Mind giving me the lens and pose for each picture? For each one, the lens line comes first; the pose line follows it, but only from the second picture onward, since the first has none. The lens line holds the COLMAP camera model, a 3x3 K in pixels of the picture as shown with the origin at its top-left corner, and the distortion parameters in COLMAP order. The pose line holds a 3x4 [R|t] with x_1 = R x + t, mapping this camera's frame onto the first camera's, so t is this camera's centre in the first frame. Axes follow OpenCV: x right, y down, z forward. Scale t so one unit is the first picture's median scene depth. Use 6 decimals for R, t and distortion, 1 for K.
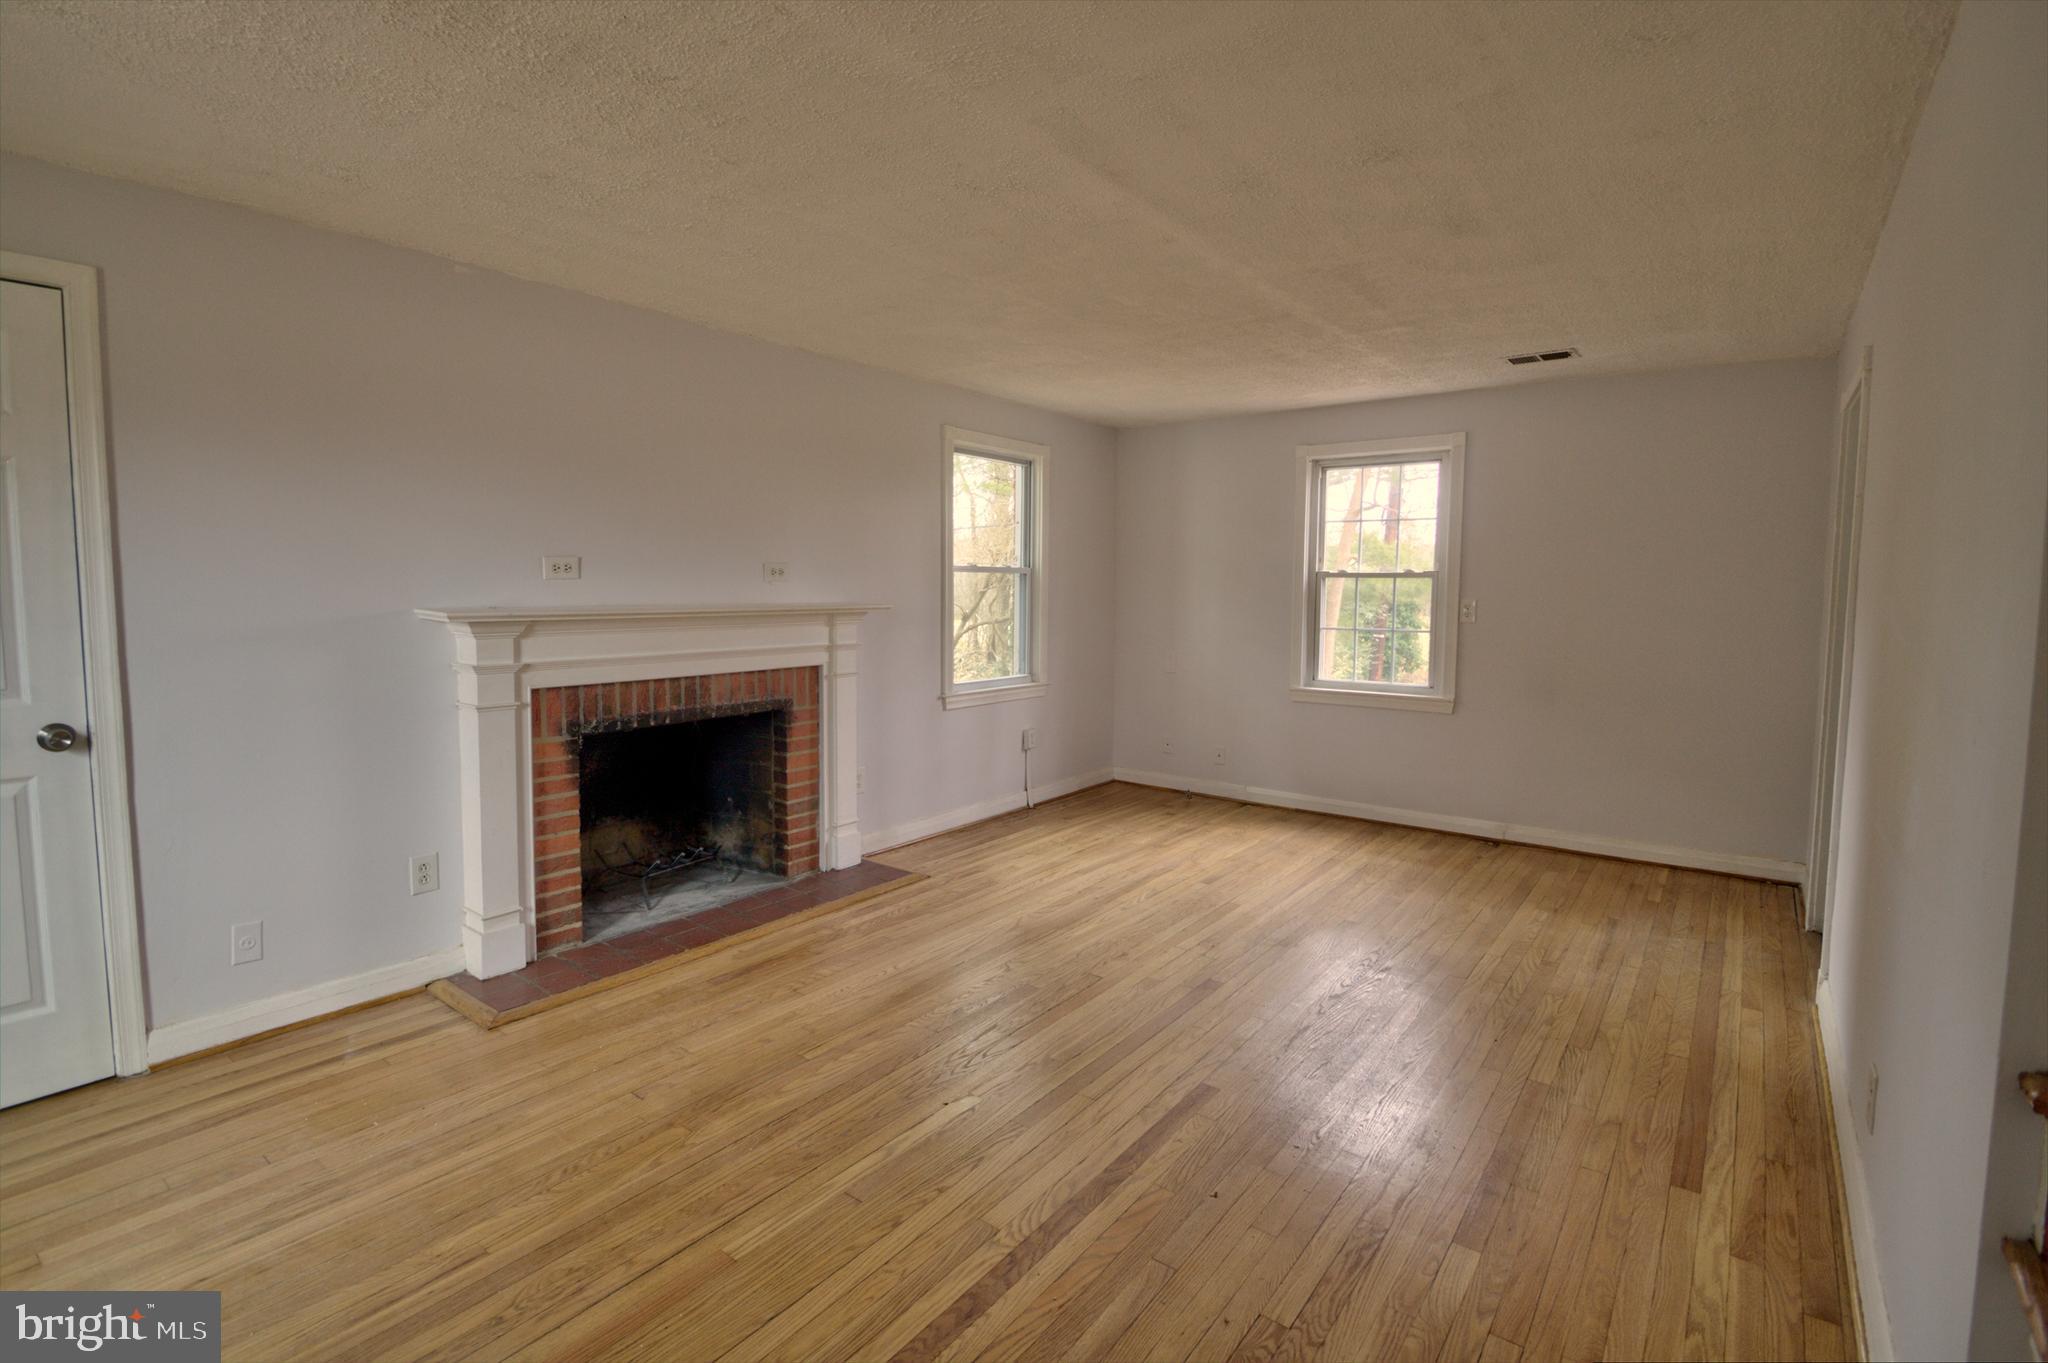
lens RADIAL K [[942.4, 0, 1027.1], [0, 942.4, 649.7], [0, 0, 1]] dist [0.016085, -0.021971]
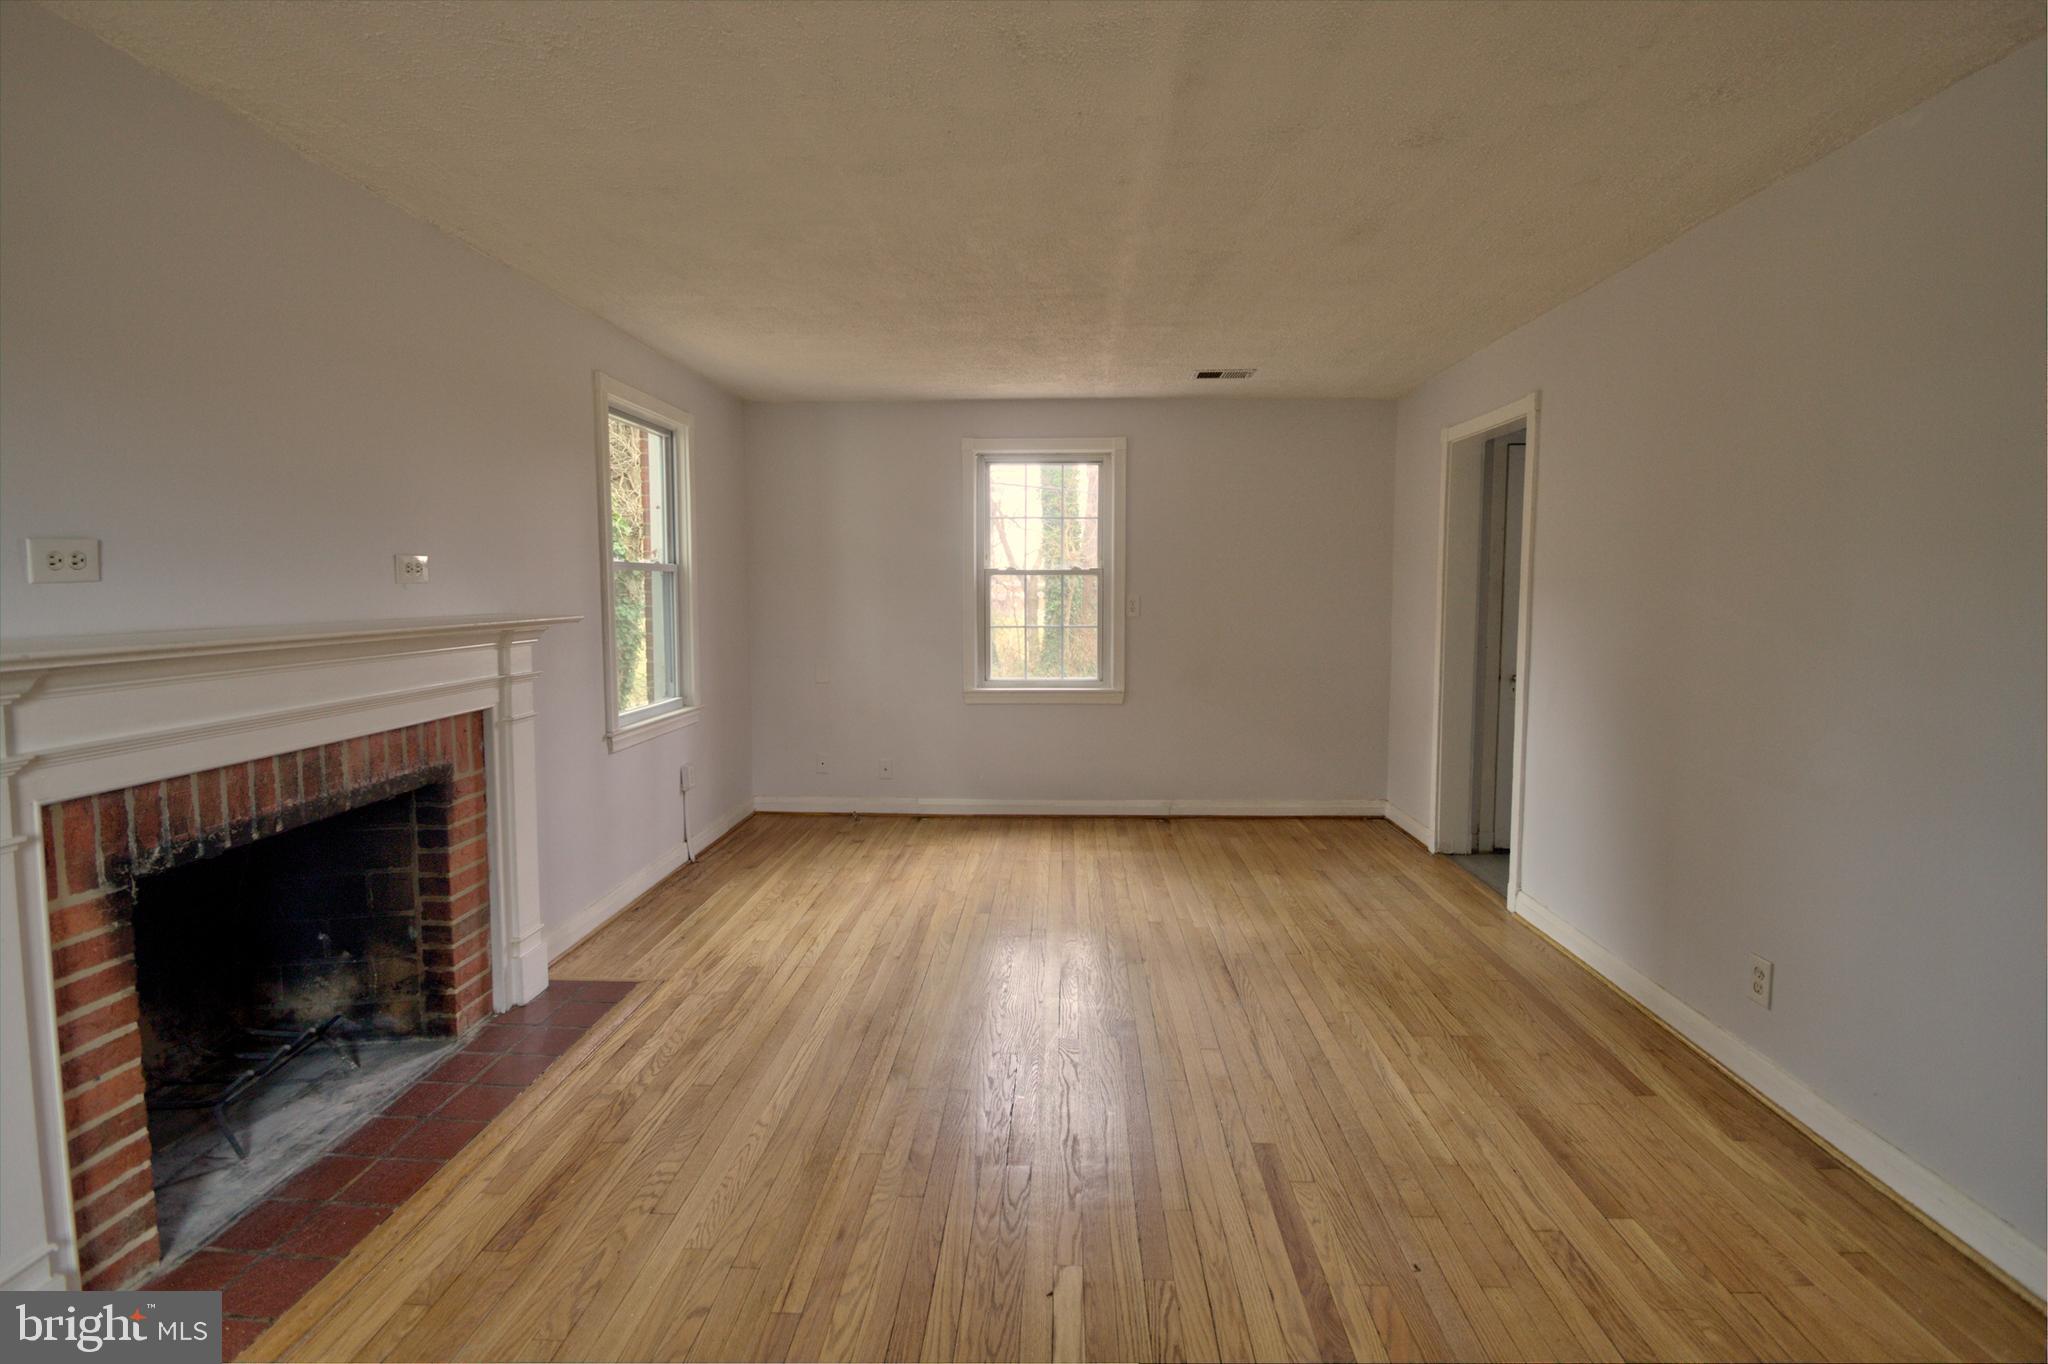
lens RADIAL K [[942.4, 0, 1027.1], [0, 942.4, 650.2], [0, 0, 1]] dist [0.016085, -0.021971]
pose [[0.820590, -0.048318, 0.569471, -0.290805], [0.047143, 0.998747, 0.016810, -0.018171], [-0.569569, 0.013052, 0.821840, 0.236481]]
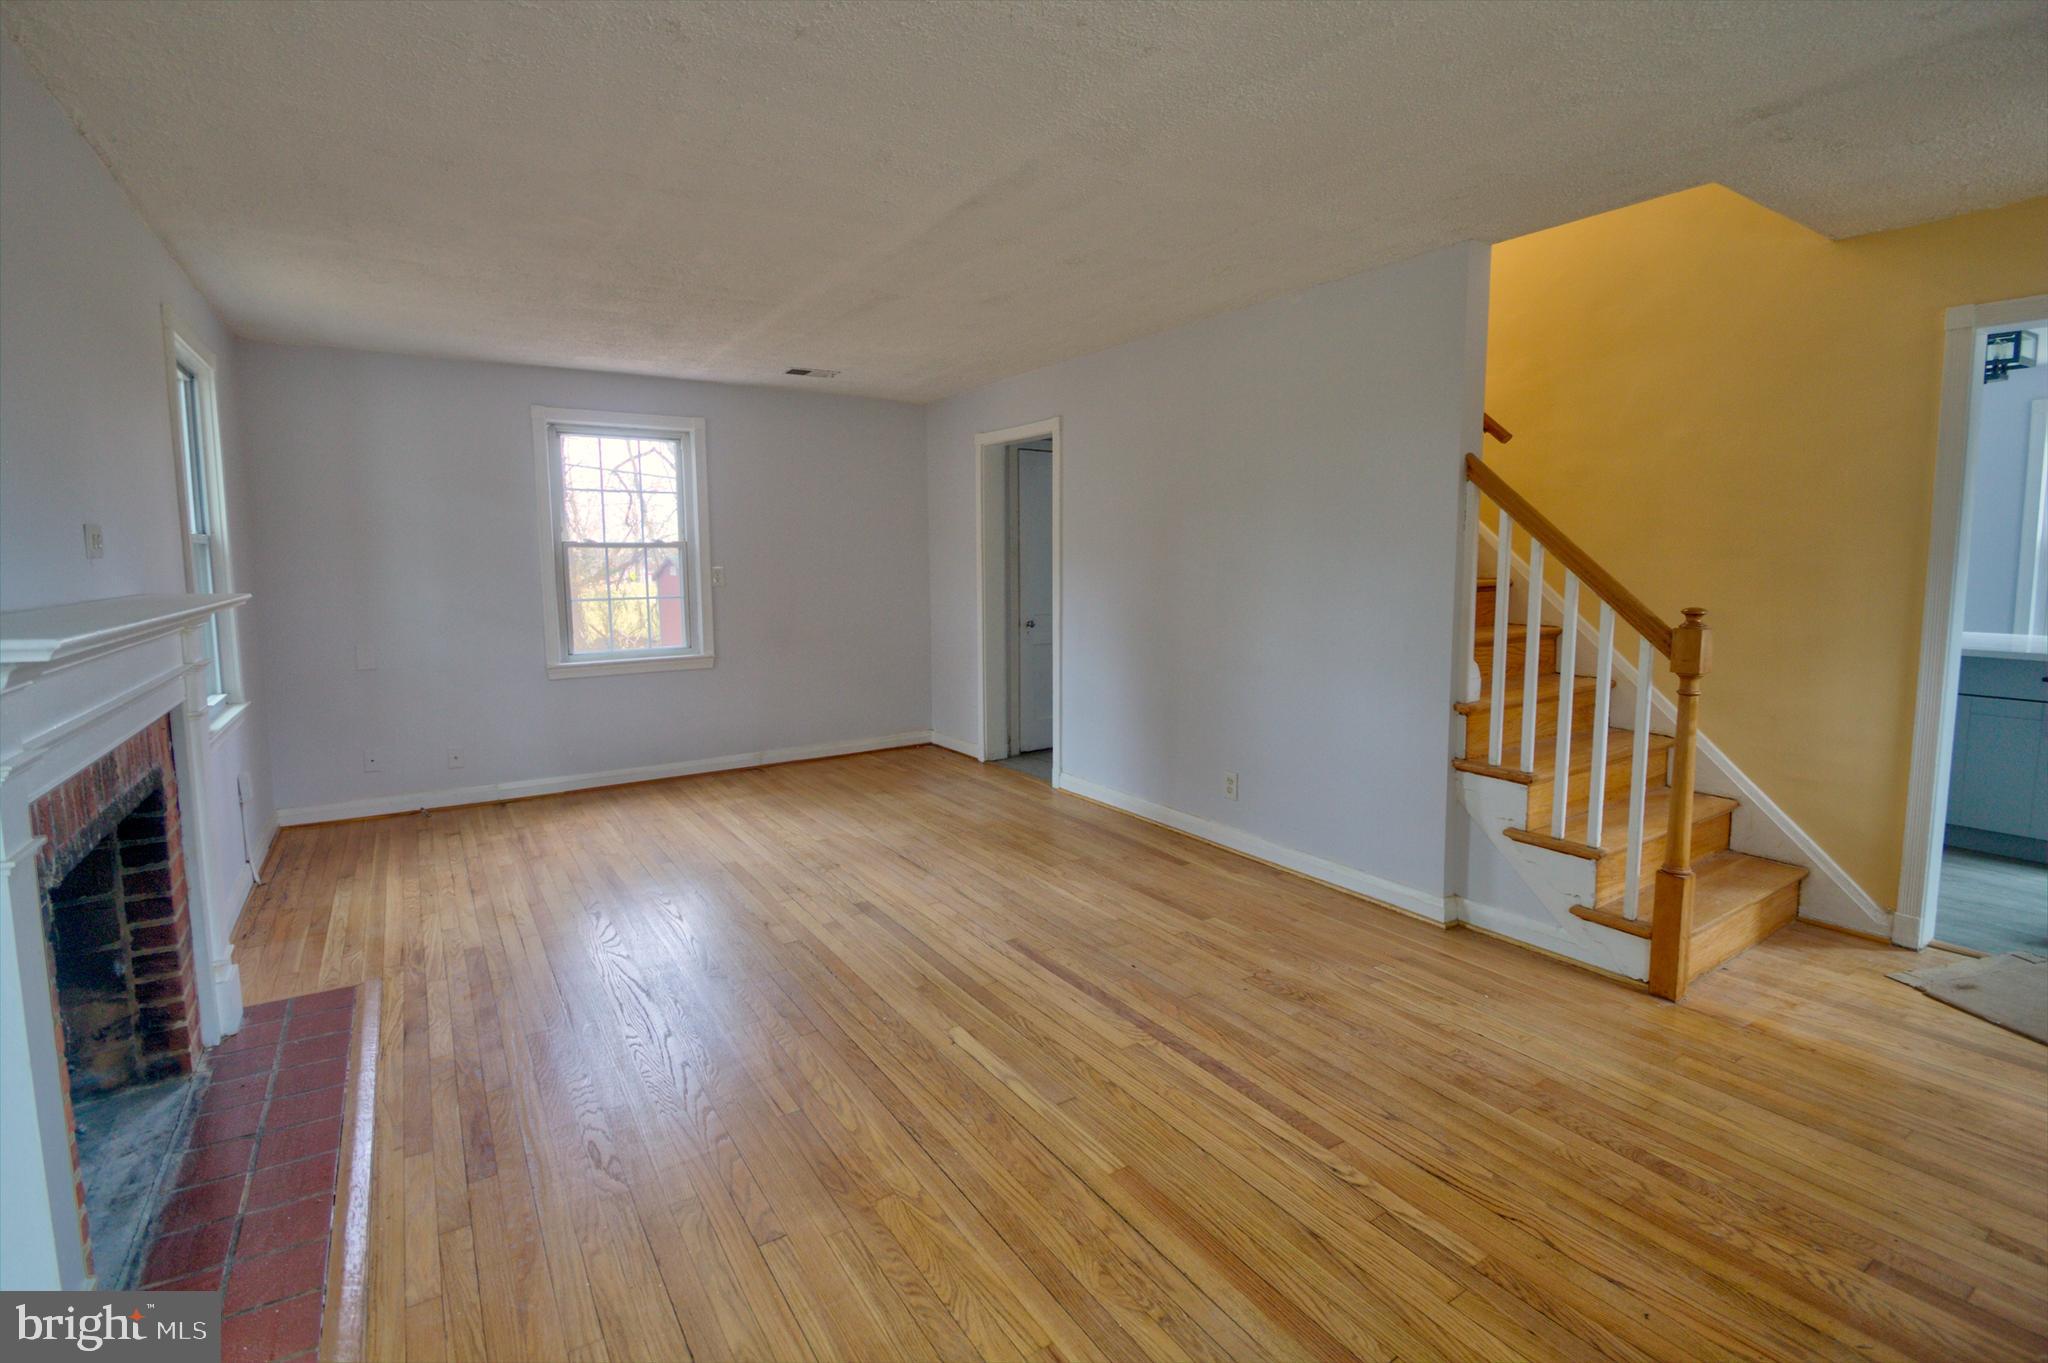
lens RADIAL K [[942.4, 0, 1027.1], [0, 942.4, 649.7], [0, 0, 1]] dist [0.016085, -0.021971]
pose [[0.335065, -0.104030, 0.936434, -0.594557], [0.074903, 0.993681, 0.083588, -0.024977], [-0.939213, 0.042135, 0.340740, 0.318489]]
